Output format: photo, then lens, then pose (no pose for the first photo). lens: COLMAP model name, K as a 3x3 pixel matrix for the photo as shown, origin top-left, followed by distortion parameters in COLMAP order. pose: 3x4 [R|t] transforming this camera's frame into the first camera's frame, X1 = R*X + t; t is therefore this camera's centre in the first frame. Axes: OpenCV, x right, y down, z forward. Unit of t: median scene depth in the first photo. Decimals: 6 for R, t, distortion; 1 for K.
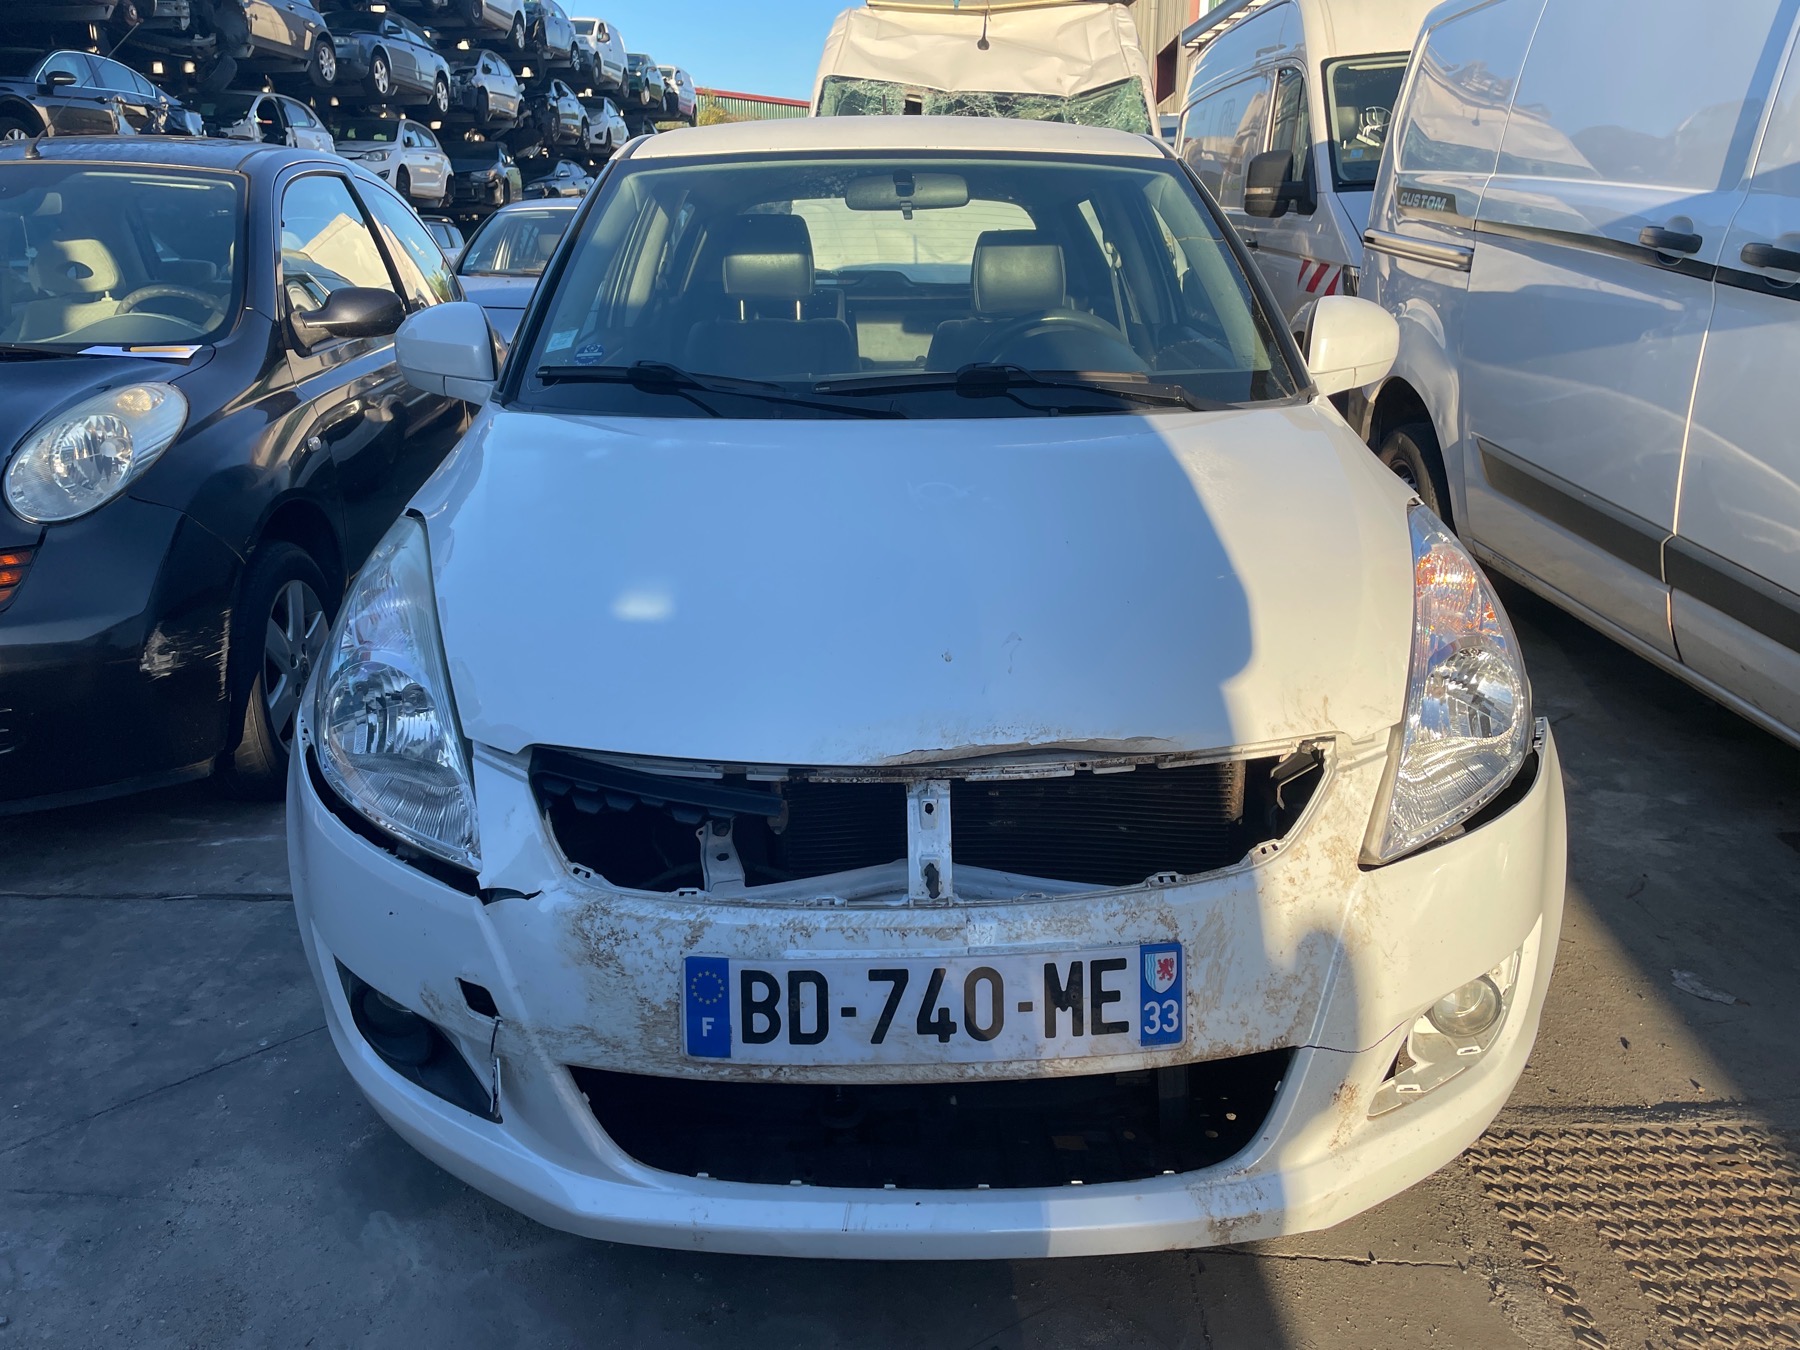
lens RADIAL K [[1385.1, 0, 888.0], [0, 1385.1, 662.2], [0, 0, 1]] dist [0.097097, -0.115768]
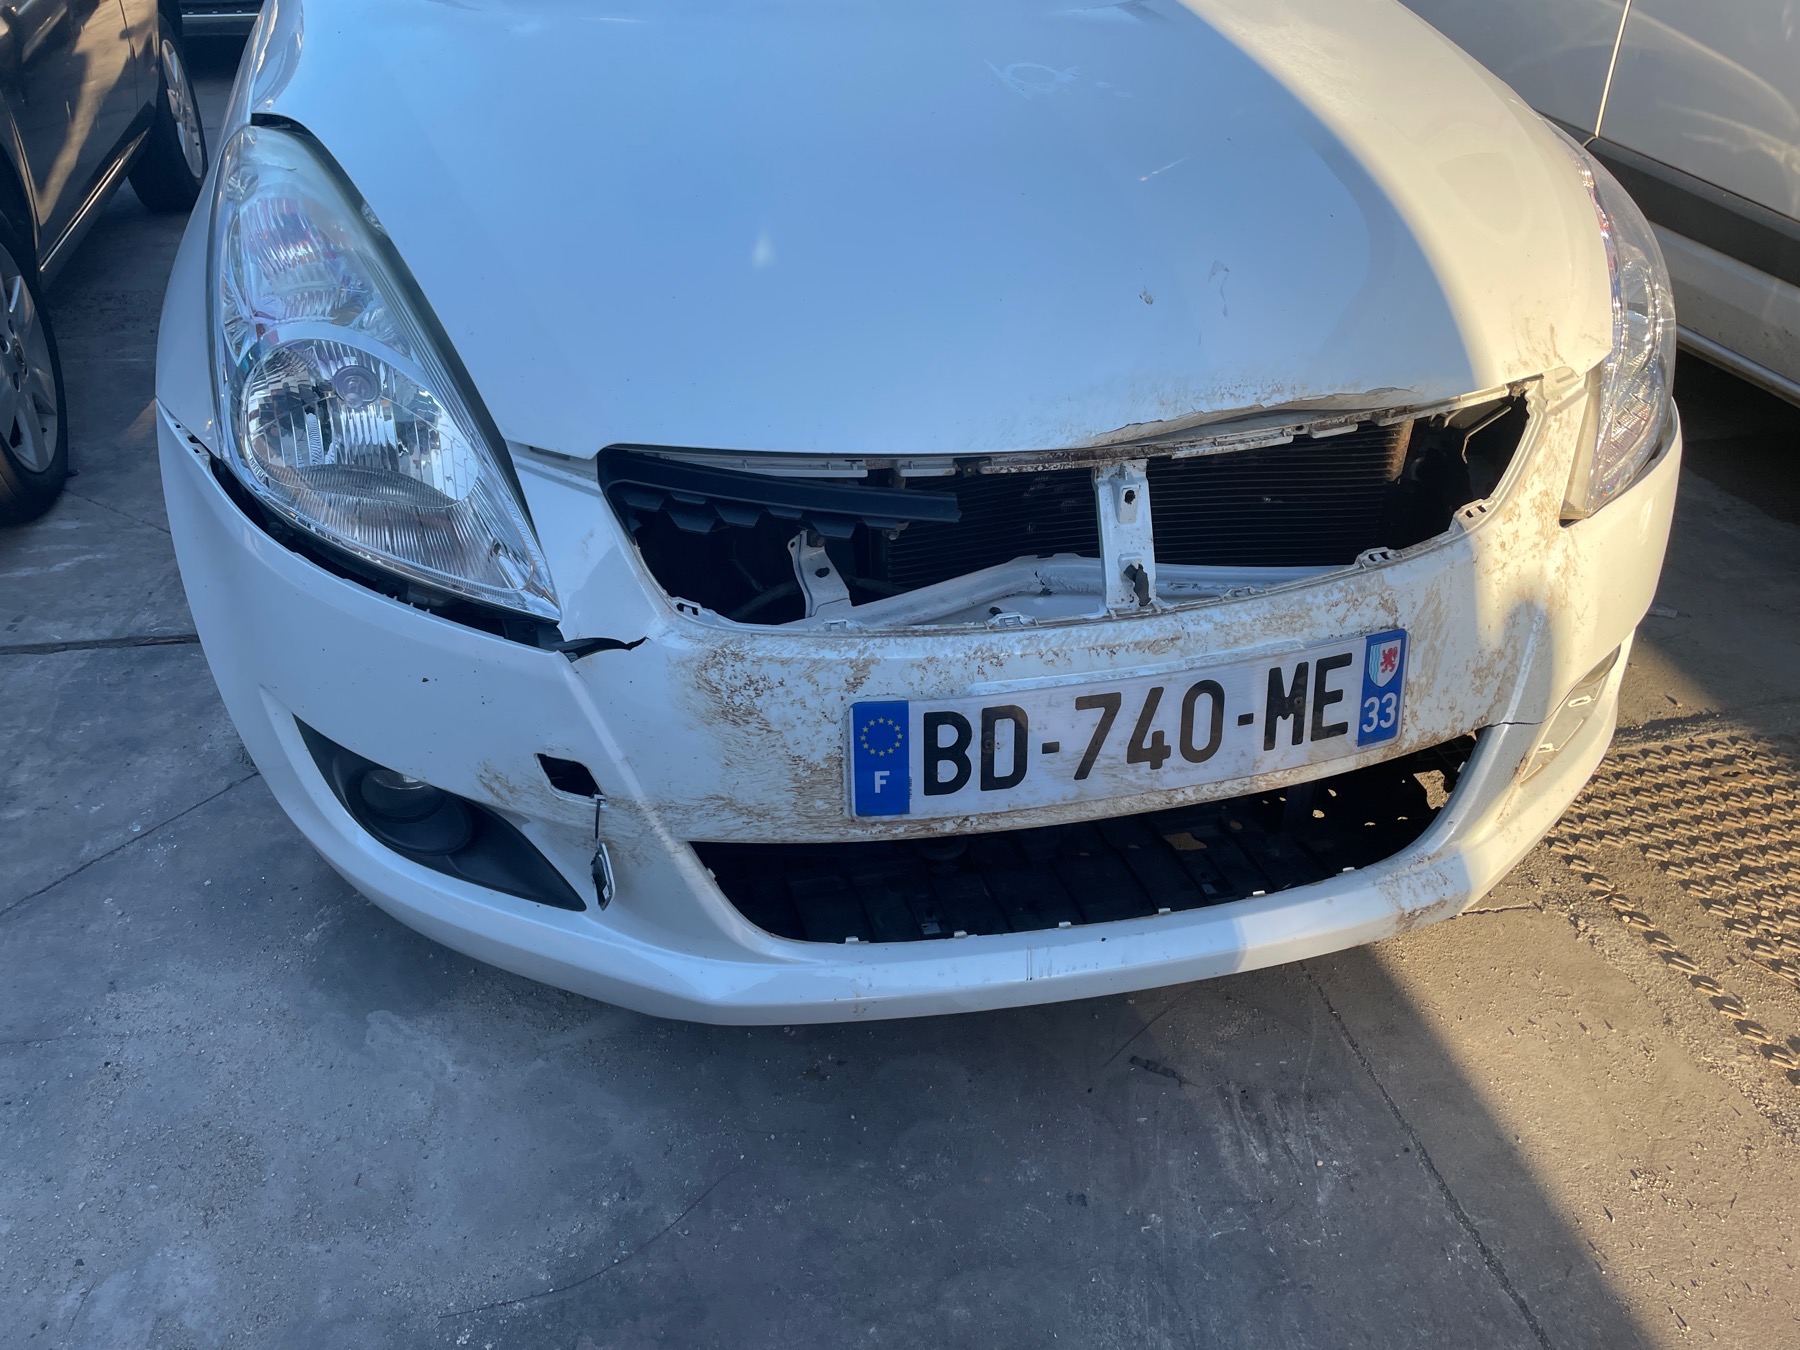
lens RADIAL K [[1385.1, 0, 889.8], [0, 1385.1, 673.8], [0, 0, 1]] dist [0.097097, -0.115768]
pose [[0.972879, -0.097175, 0.209914, -0.274236], [0.041539, 0.966121, 0.254724, -0.006099], [-0.227555, -0.239096, 0.943955, 0.236033]]
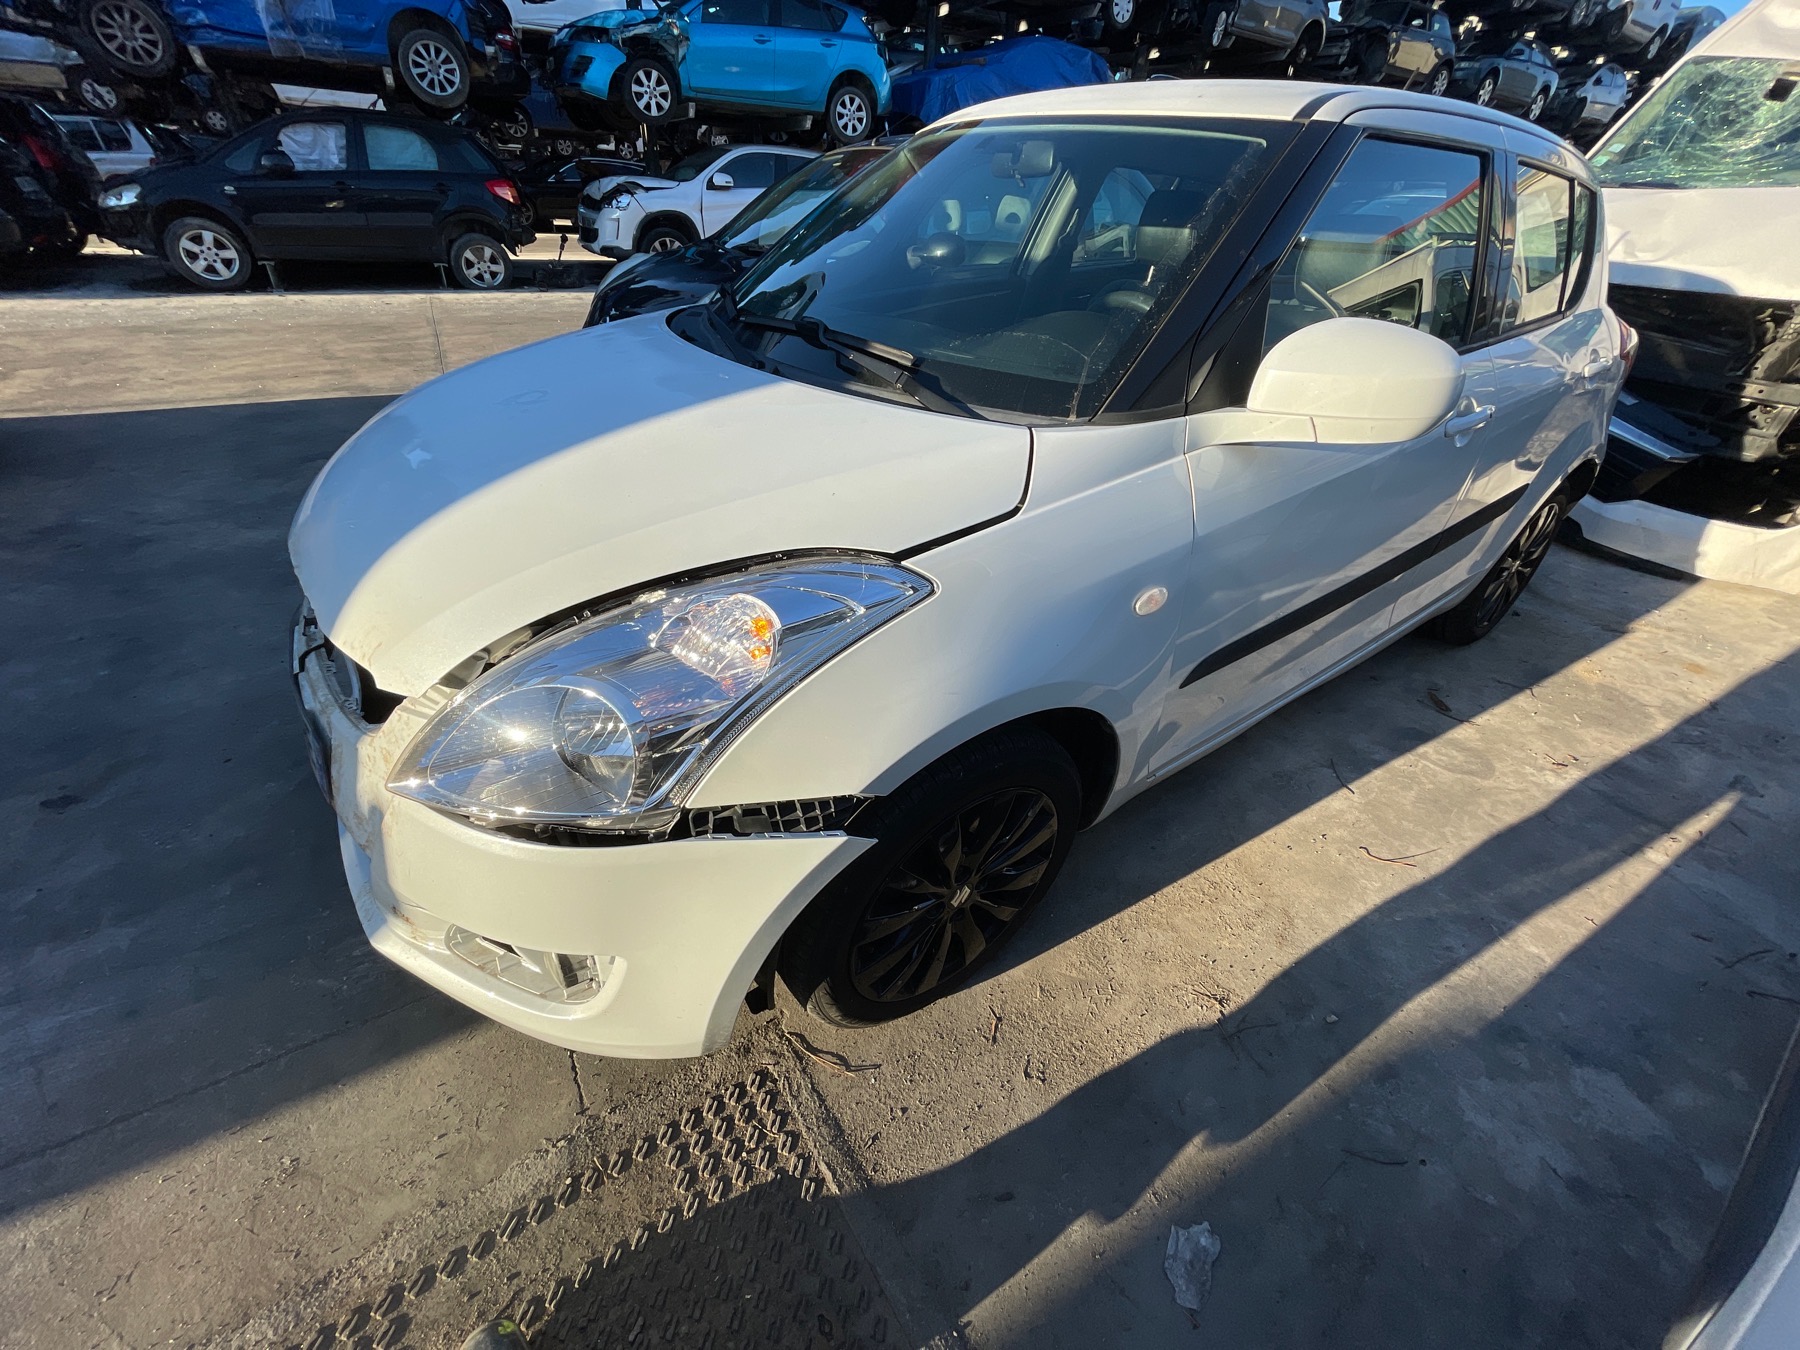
lens RADIAL K [[740.6, 0, 896.0], [0, 740.6, 666.8], [0, 0, 1]] dist [-0.003621, -0.000209]
pose [[0.547276, 0.475843, -0.688521, 0.964786], [-0.285991, 0.879457, 0.380479, -0.297876], [0.786573, -0.011317, 0.617393, 0.952864]]
